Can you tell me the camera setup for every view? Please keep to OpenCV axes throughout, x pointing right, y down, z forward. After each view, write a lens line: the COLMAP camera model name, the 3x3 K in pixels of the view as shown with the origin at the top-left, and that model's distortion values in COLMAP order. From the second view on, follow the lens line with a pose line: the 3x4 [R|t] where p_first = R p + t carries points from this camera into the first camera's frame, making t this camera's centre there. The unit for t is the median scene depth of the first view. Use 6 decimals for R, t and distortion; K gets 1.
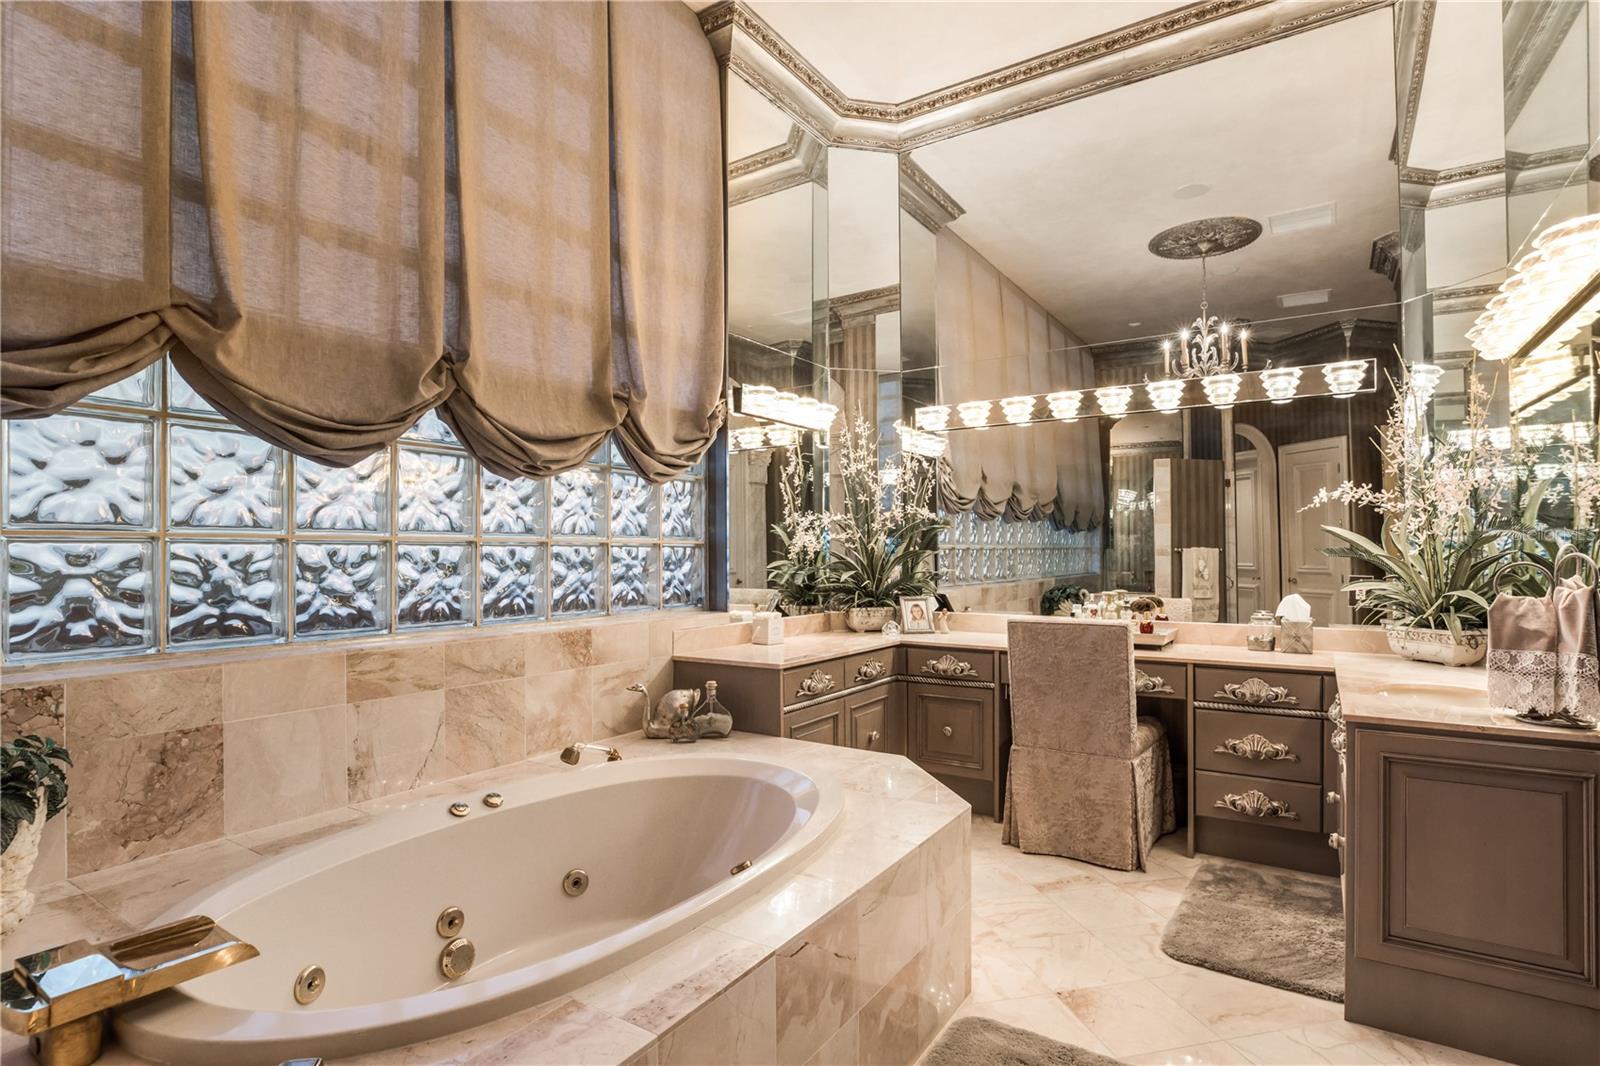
lens RADIAL K [[821.5, 0, 797.1], [0, 821.5, 535.8], [0, 0, 1]] dist [0.003135, 0.008839]
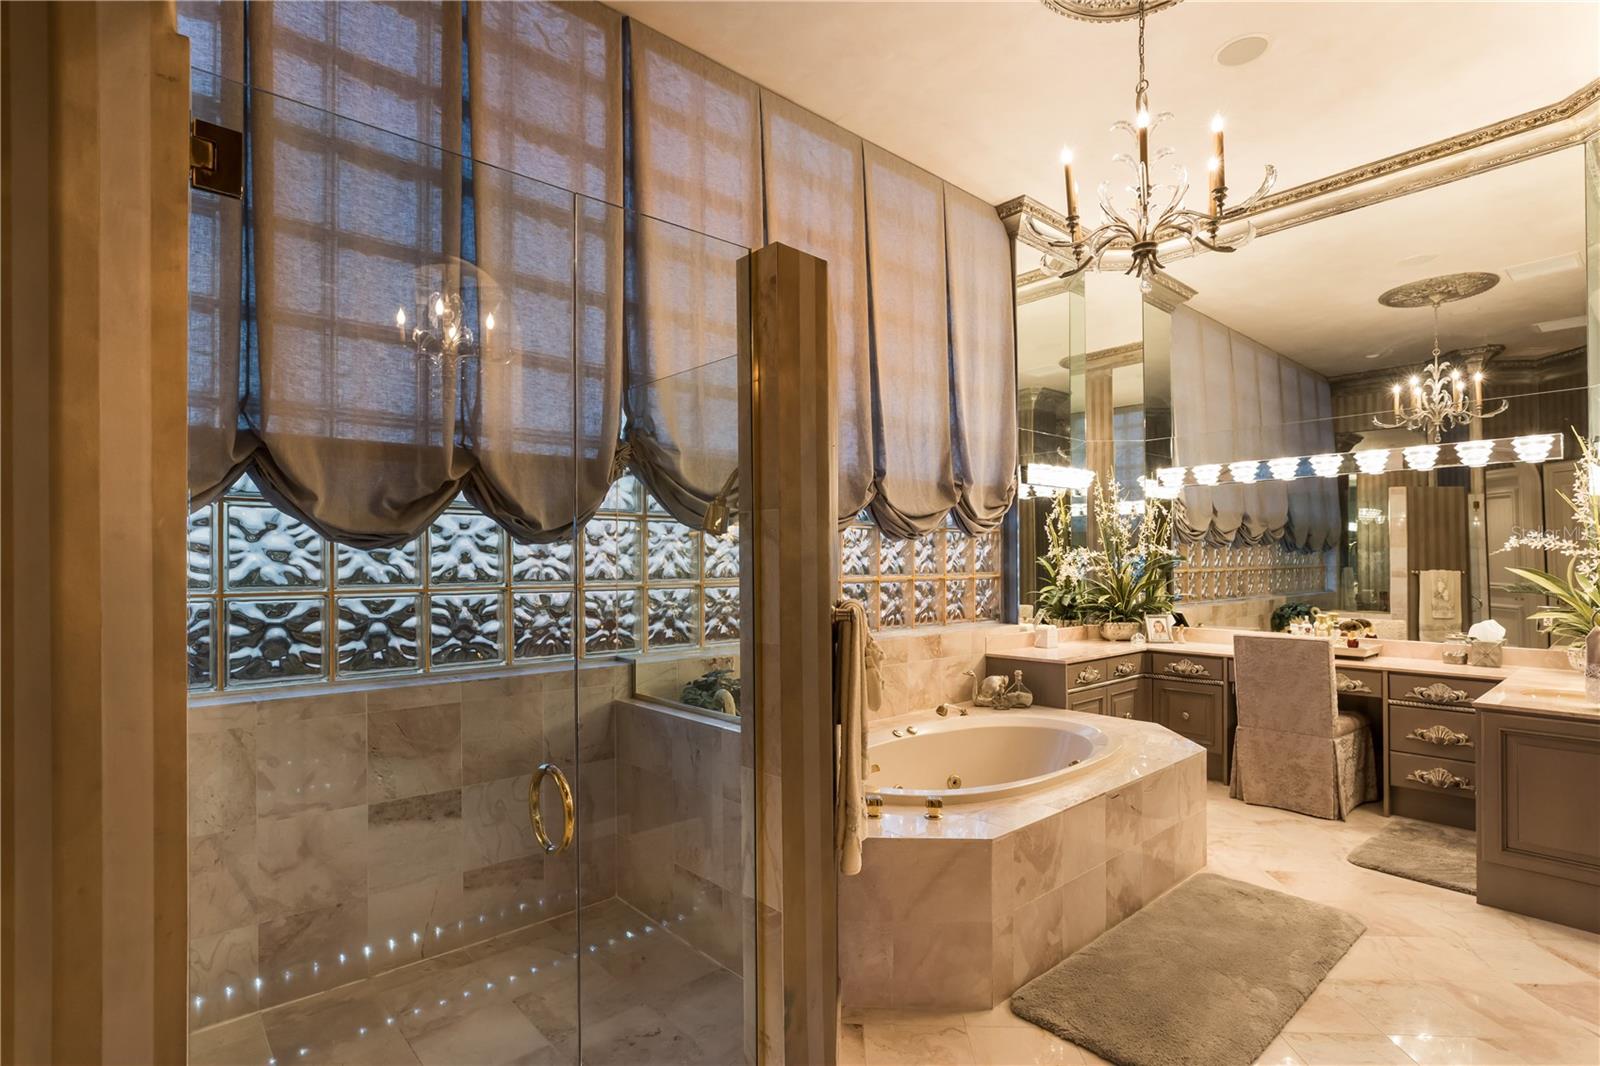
lens RADIAL K [[821.5, 0, 795.3], [0, 821.5, 547.9], [0, 0, 1]] dist [0.003135, 0.008839]
pose [[0.969586, -0.001737, -0.244744, -0.118233], [0.003993, 0.999954, 0.008724, -0.058057], [0.244718, -0.009436, 0.969548, -0.512898]]
